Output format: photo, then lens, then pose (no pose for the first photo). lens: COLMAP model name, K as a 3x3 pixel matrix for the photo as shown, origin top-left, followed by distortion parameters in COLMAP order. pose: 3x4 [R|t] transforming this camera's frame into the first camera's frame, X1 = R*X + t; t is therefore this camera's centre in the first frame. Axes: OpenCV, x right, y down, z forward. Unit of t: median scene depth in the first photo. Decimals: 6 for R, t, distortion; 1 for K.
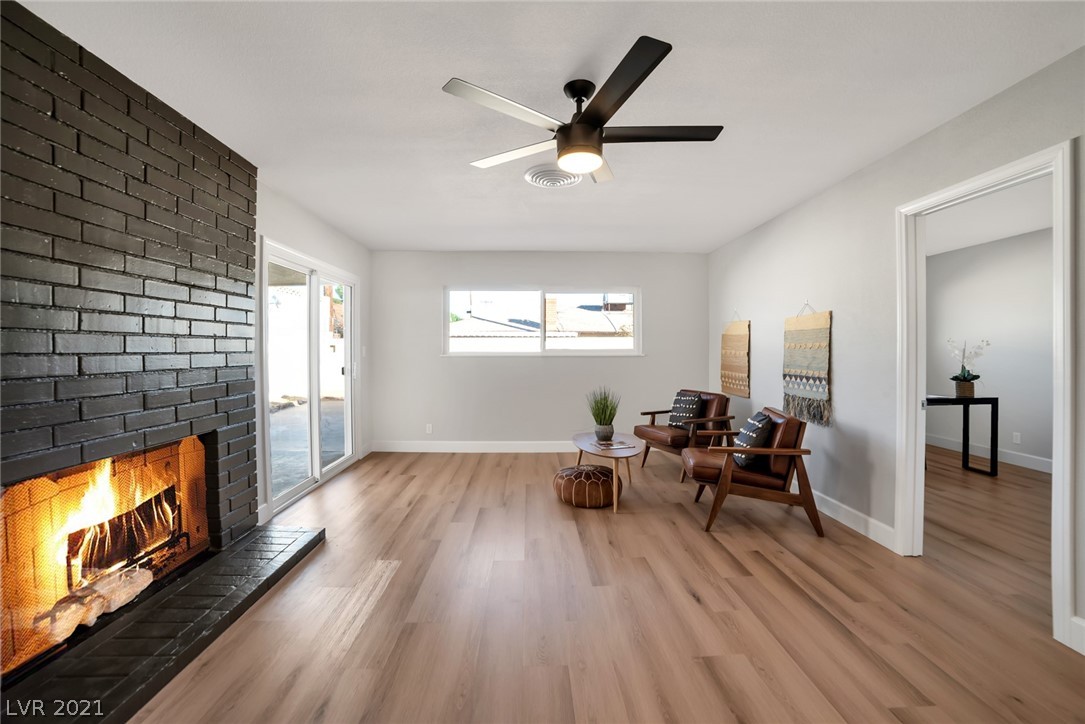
lens RADIAL K [[447.0, 0, 542.5], [0, 447.0, 362.0], [0, 0, 1]] dist [-0.040023, 0.000087]
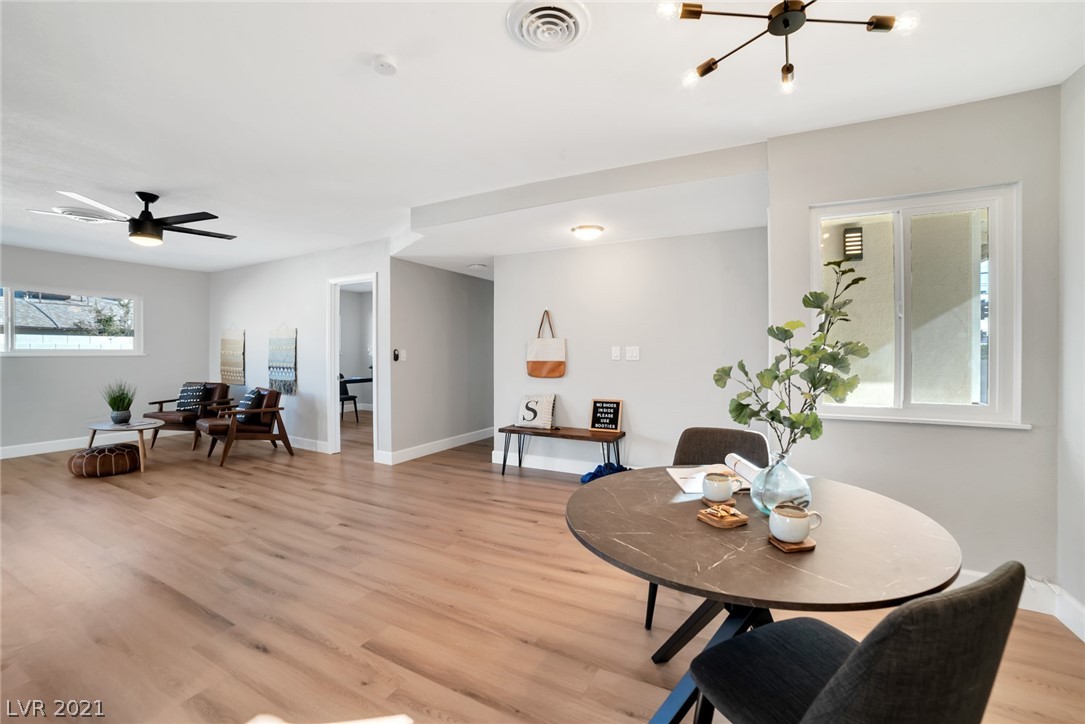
lens RADIAL K [[447.0, 0, 542.5], [0, 447.0, 362.0], [0, 0, 1]] dist [-0.040023, 0.000087]
pose [[0.503340, -0.008630, 0.864046, -0.350402], [0.014696, 0.999891, 0.001427, 0.027050], [-0.863964, 0.011980, 0.503412, -0.698890]]
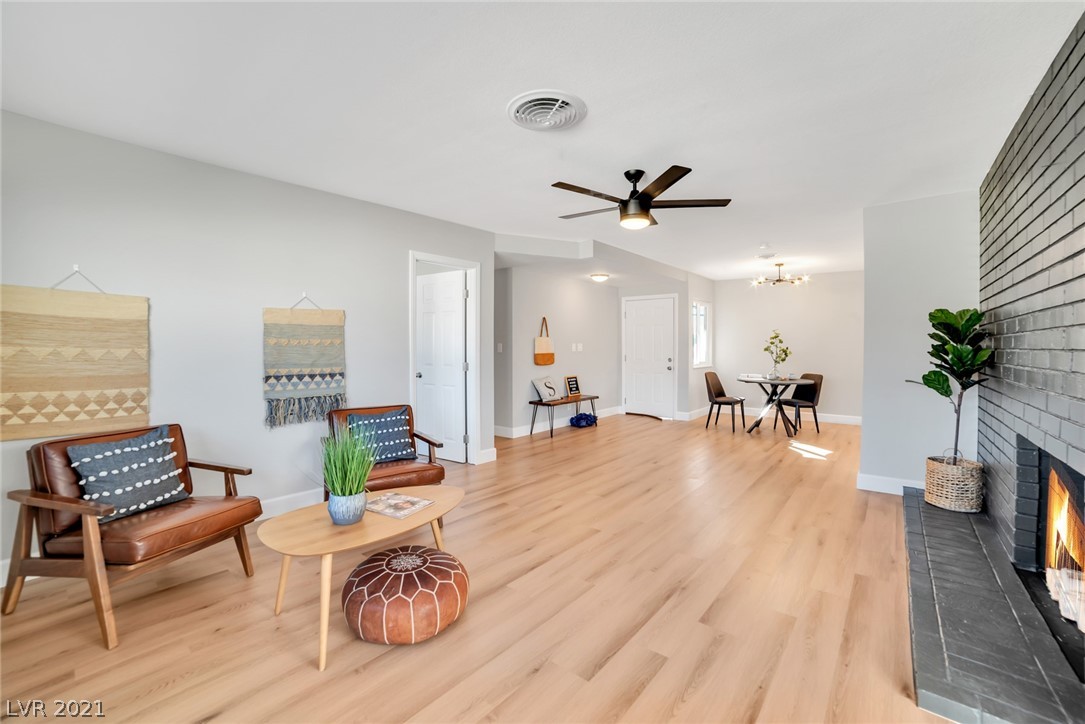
lens RADIAL K [[434.7, 0, 573.7], [0, 434.7, 354.7], [0, 0, 1]] dist [-0.002626, -0.000112]
pose [[-0.774891, -0.012752, 0.631967, -0.445805], [0.013405, 0.999240, 0.036600, -0.037903], [-0.631953, 0.036832, -0.774131, 1.451166]]
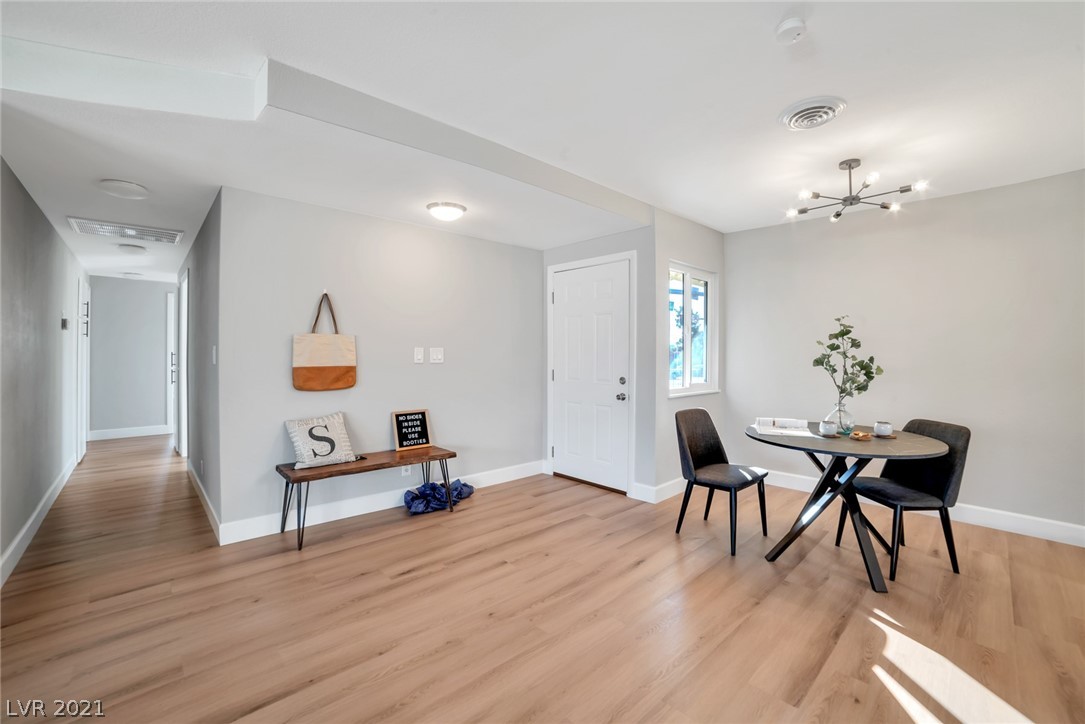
lens RADIAL K [[447.0, 0, 542.5], [0, 447.0, 362.0], [0, 0, 1]] dist [-0.040023, 0.000087]
pose [[-0.650047, -0.014566, 0.759755, -0.165038], [0.010275, 0.999556, 0.027955, -0.006401], [-0.759825, 0.025979, -0.649609, 0.287064]]
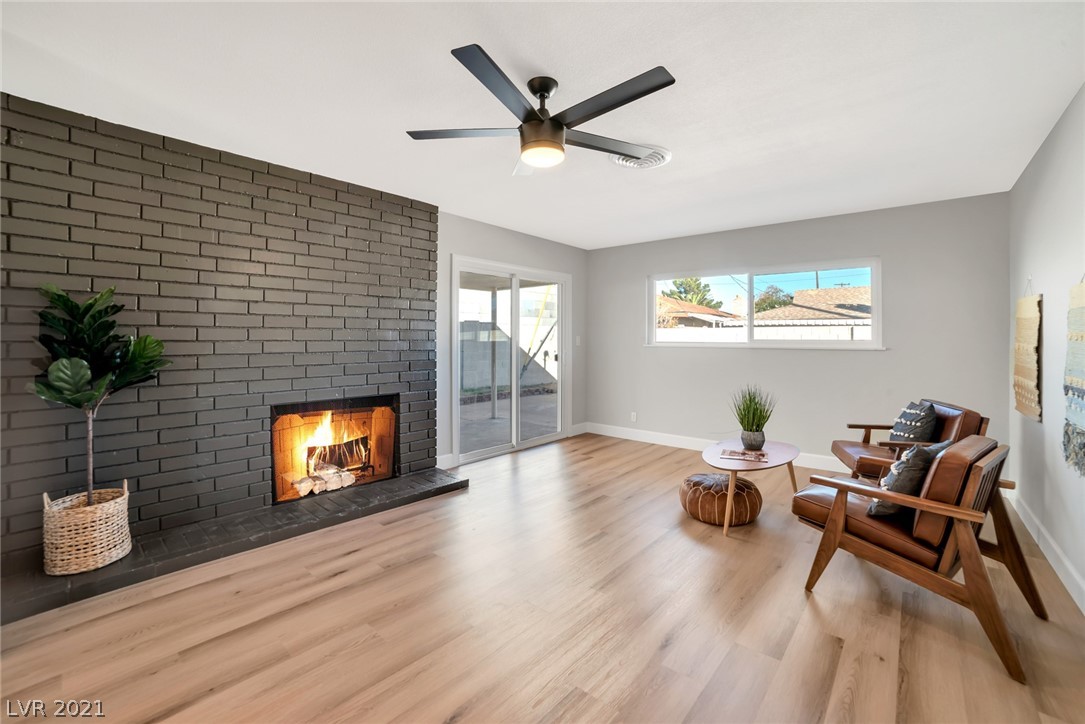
lens RADIAL K [[449.9, 0, 568.9], [0, 449.9, 340.3], [0, 0, 1]] dist [0.000567, -0.000082]
pose [[0.771818, 0.006948, -0.635806, 0.484001], [-0.023162, 0.999584, -0.017194, -0.006860], [0.635422, 0.027997, 0.771657, 0.150261]]
